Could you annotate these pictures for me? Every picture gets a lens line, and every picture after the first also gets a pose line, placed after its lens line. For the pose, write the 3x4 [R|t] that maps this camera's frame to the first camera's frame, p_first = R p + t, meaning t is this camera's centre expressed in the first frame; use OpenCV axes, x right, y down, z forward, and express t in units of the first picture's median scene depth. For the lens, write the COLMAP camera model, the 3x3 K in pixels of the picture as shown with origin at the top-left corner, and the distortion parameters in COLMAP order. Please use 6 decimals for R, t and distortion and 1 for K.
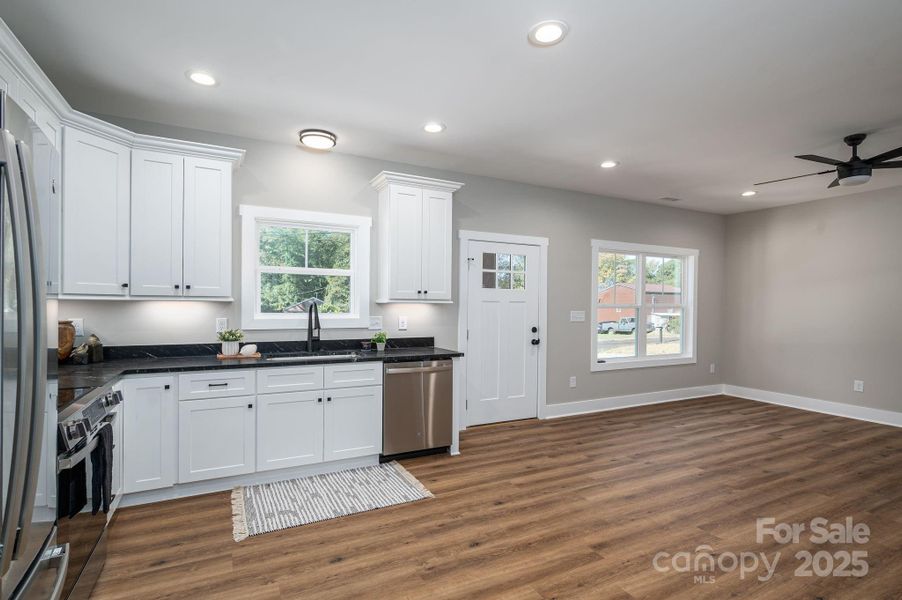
lens RADIAL K [[413.7, 0, 448.6], [0, 413.7, 308.6], [0, 0, 1]] dist [-0.000933, -0.000969]
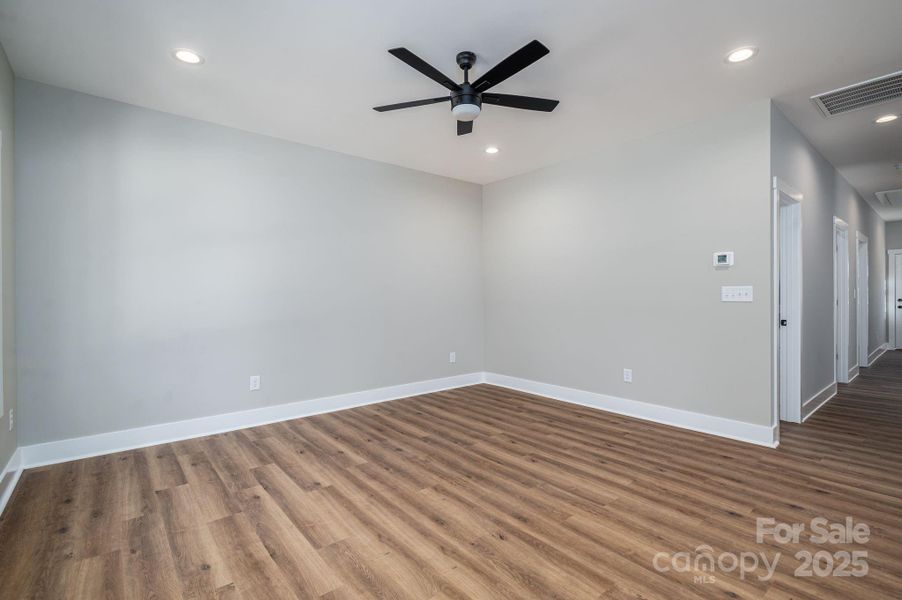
lens RADIAL K [[429.2, 0, 458.2], [0, 429.2, 300.0], [0, 0, 1]] dist [-0.005874, 0.001724]
pose [[-0.235409, -0.016478, 0.971757, 0.158986], [0.009312, 0.999772, 0.019209, 0.023346], [-0.971852, 0.013571, -0.235202, 1.187437]]
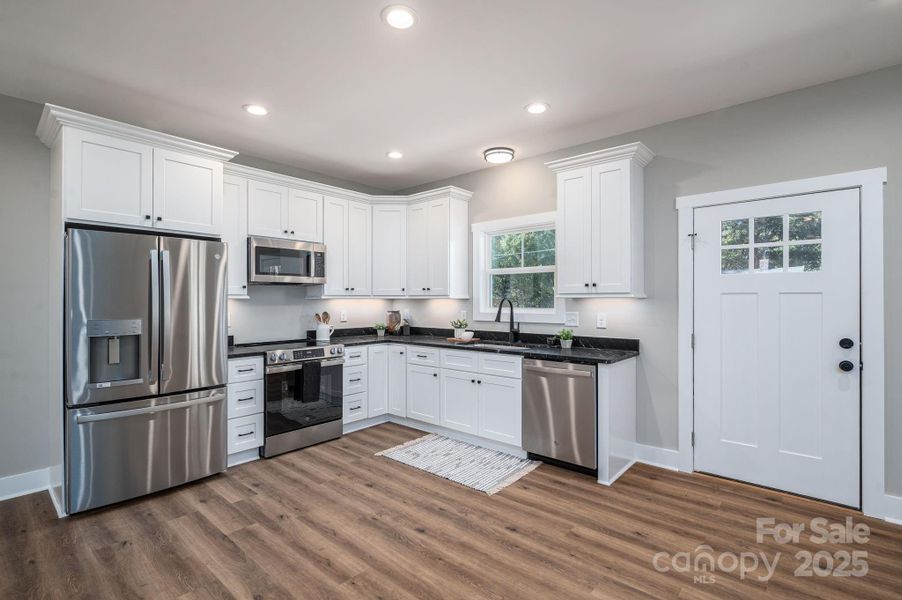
lens RADIAL K [[429.2, 0, 463.7], [0, 429.2, 298.6], [0, 0, 1]] dist [-0.005874, 0.001724]
pose [[0.399085, -0.011422, -0.916843, 0.736835], [0.000419, 0.999925, -0.012275, -0.000951], [0.916914, 0.004515, 0.399059, 0.443827]]
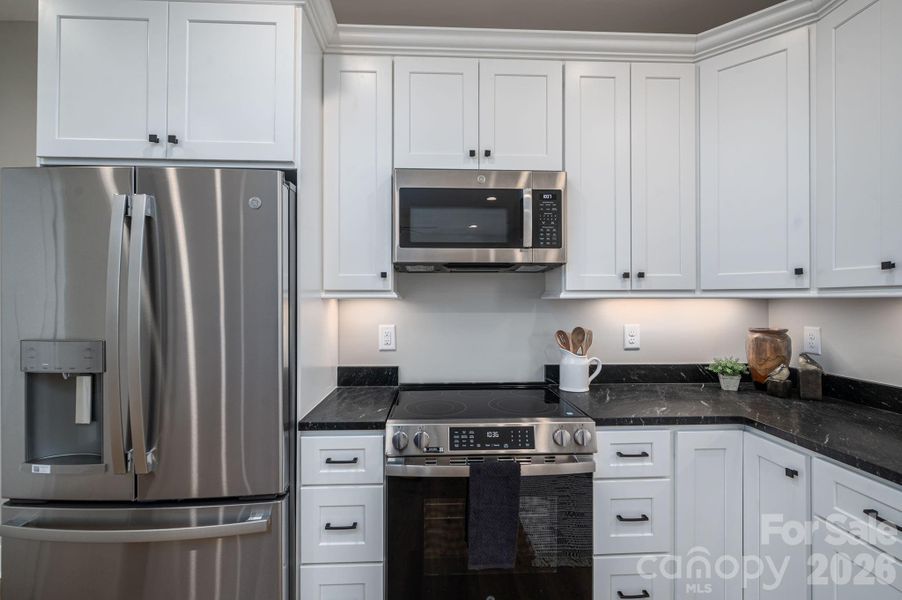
lens RADIAL K [[429.2, 0, 439.5], [0, 429.2, 298.0], [0, 0, 1]] dist [-0.005874, 0.001724]
pose [[-0.414119, -0.012523, -0.910136, -0.022404], [-0.007925, 0.999917, -0.010152, -0.010149], [0.910188, 0.003008, -0.414184, 0.653401]]
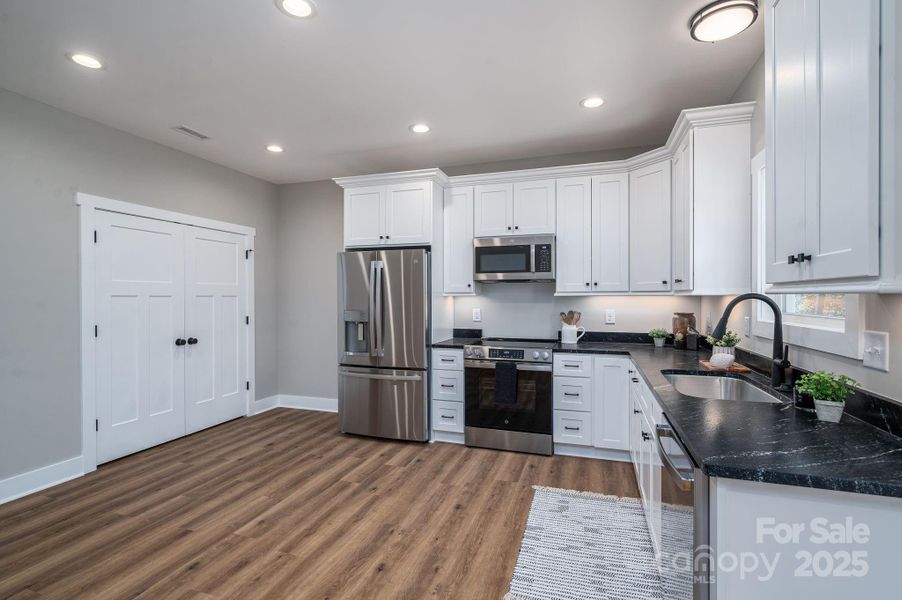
lens RADIAL K [[429.2, 0, 437.3], [0, 429.2, 298.9], [0, 0, 1]] dist [-0.005874, 0.001724]
pose [[-0.717941, -0.001462, -0.696102, 0.415266], [-0.006217, 0.999971, 0.004312, -0.011286], [0.696076, 0.007424, -0.717930, 1.164202]]
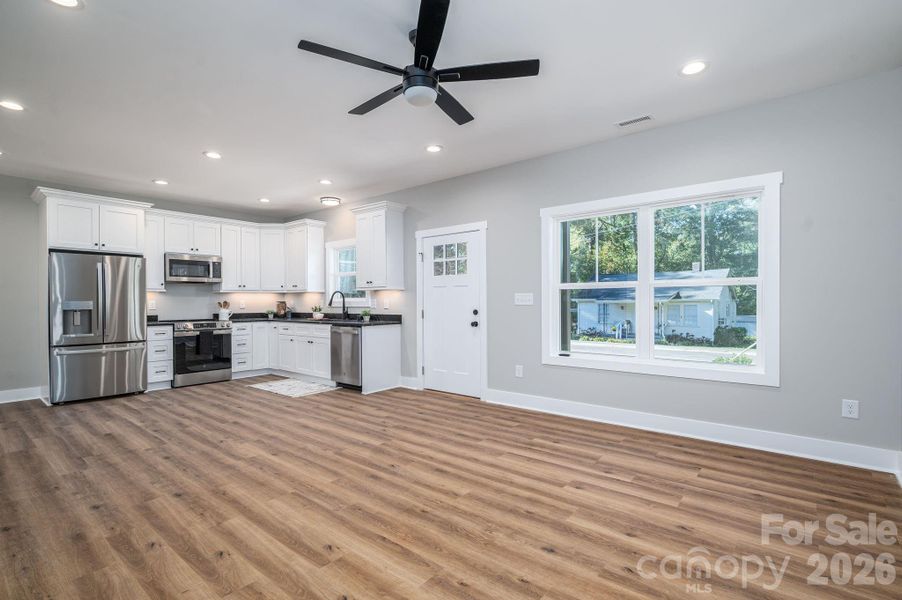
lens RADIAL K [[429.2, 0, 468.7], [0, 429.2, 302.9], [0, 0, 1]] dist [-0.005874, 0.001724]
pose [[0.436535, -0.006667, -0.899662, 1.642650], [0.004558, 0.999976, -0.005199, 0.047531], [0.899675, -0.001831, 0.436555, 0.730592]]
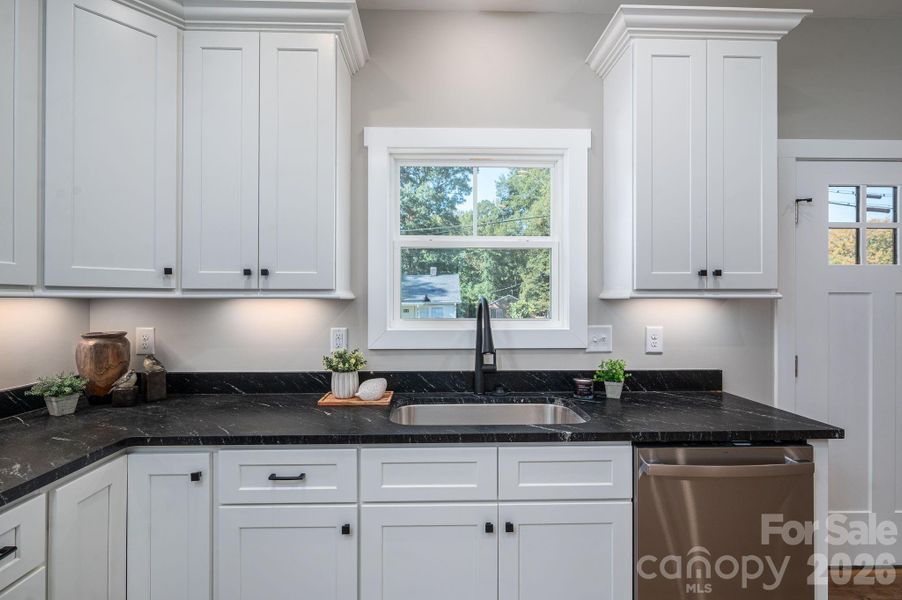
lens RADIAL K [[429.2, 0, 442.6], [0, 429.2, 301.2], [0, 0, 1]] dist [-0.005874, 0.001724]
pose [[0.897207, -0.008679, -0.441524, -0.150538], [0.006680, 0.999959, -0.006081, -0.010202], [0.441559, 0.002506, 0.897229, 0.533170]]
